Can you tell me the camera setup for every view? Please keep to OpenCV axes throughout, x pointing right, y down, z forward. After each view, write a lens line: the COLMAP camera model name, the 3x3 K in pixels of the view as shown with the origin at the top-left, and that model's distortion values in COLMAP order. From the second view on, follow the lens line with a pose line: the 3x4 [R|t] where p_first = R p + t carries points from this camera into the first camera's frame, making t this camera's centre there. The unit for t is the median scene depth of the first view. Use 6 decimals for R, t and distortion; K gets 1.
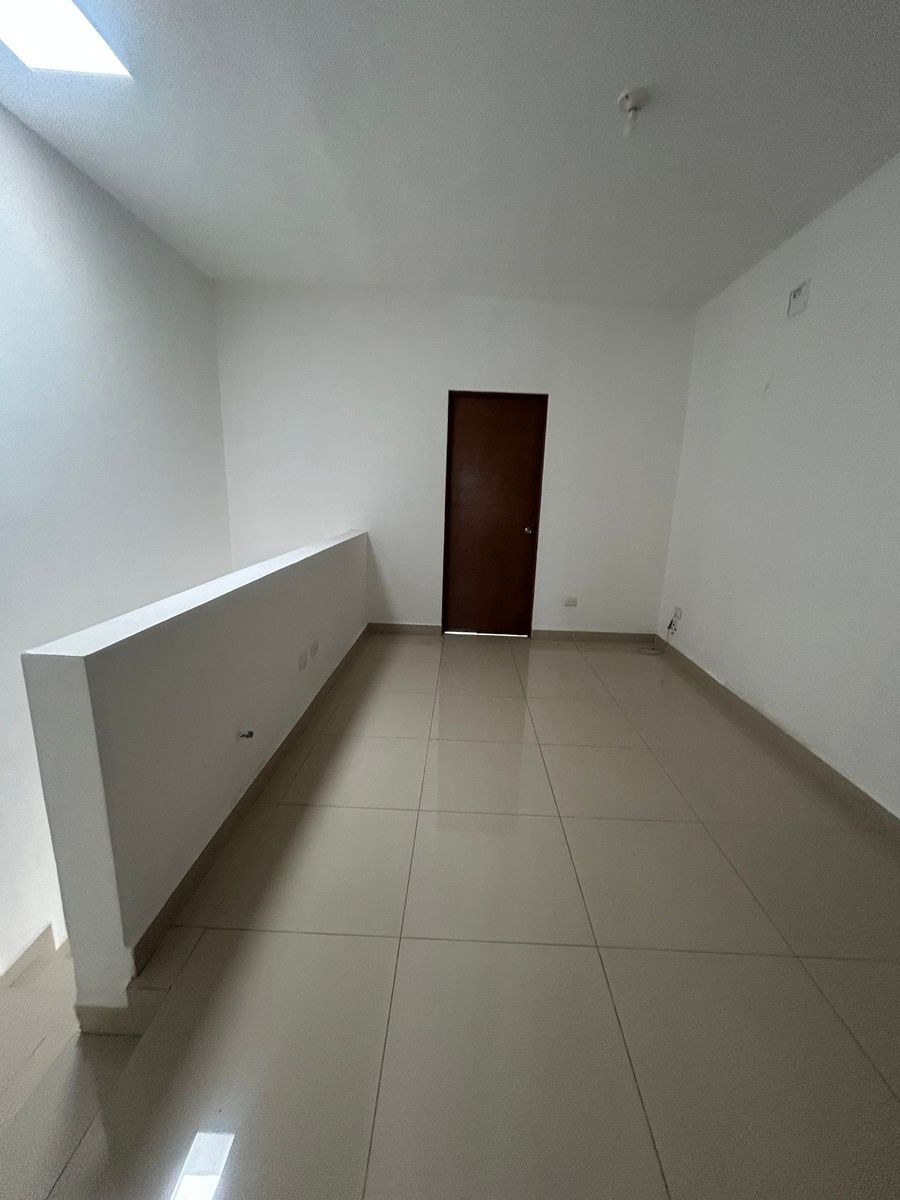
lens RADIAL K [[478.9, 0, 455.2], [0, 478.9, 600.5], [0, 0, 1]] dist [-0.011350, -0.000387]
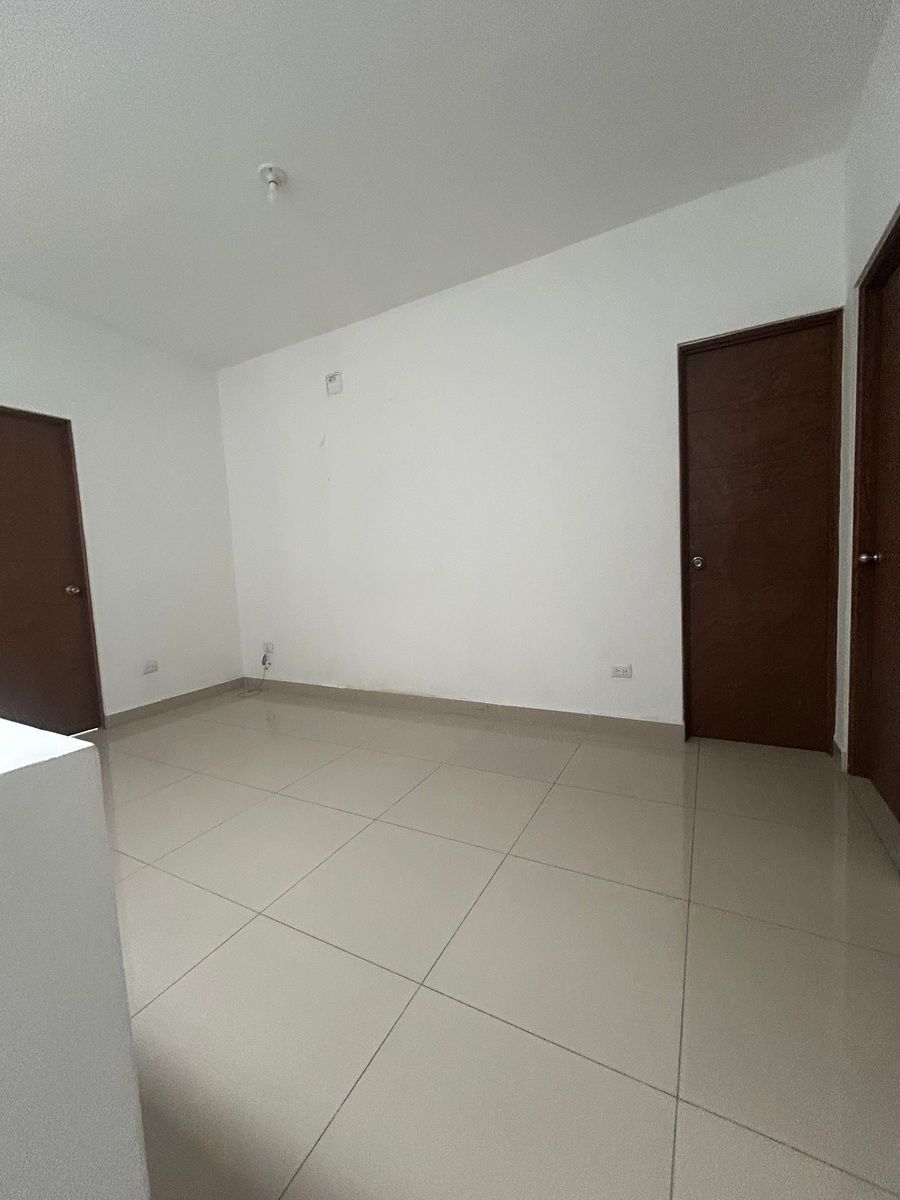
lens RADIAL K [[478.9, 0, 456.2], [0, 478.9, 596.3], [0, 0, 1]] dist [-0.011350, -0.000387]
pose [[0.437342, -0.125189, 0.890539, -0.268731], [0.263460, 0.964650, 0.006222, 0.020292], [-0.859838, 0.231900, 0.454864, 0.148435]]
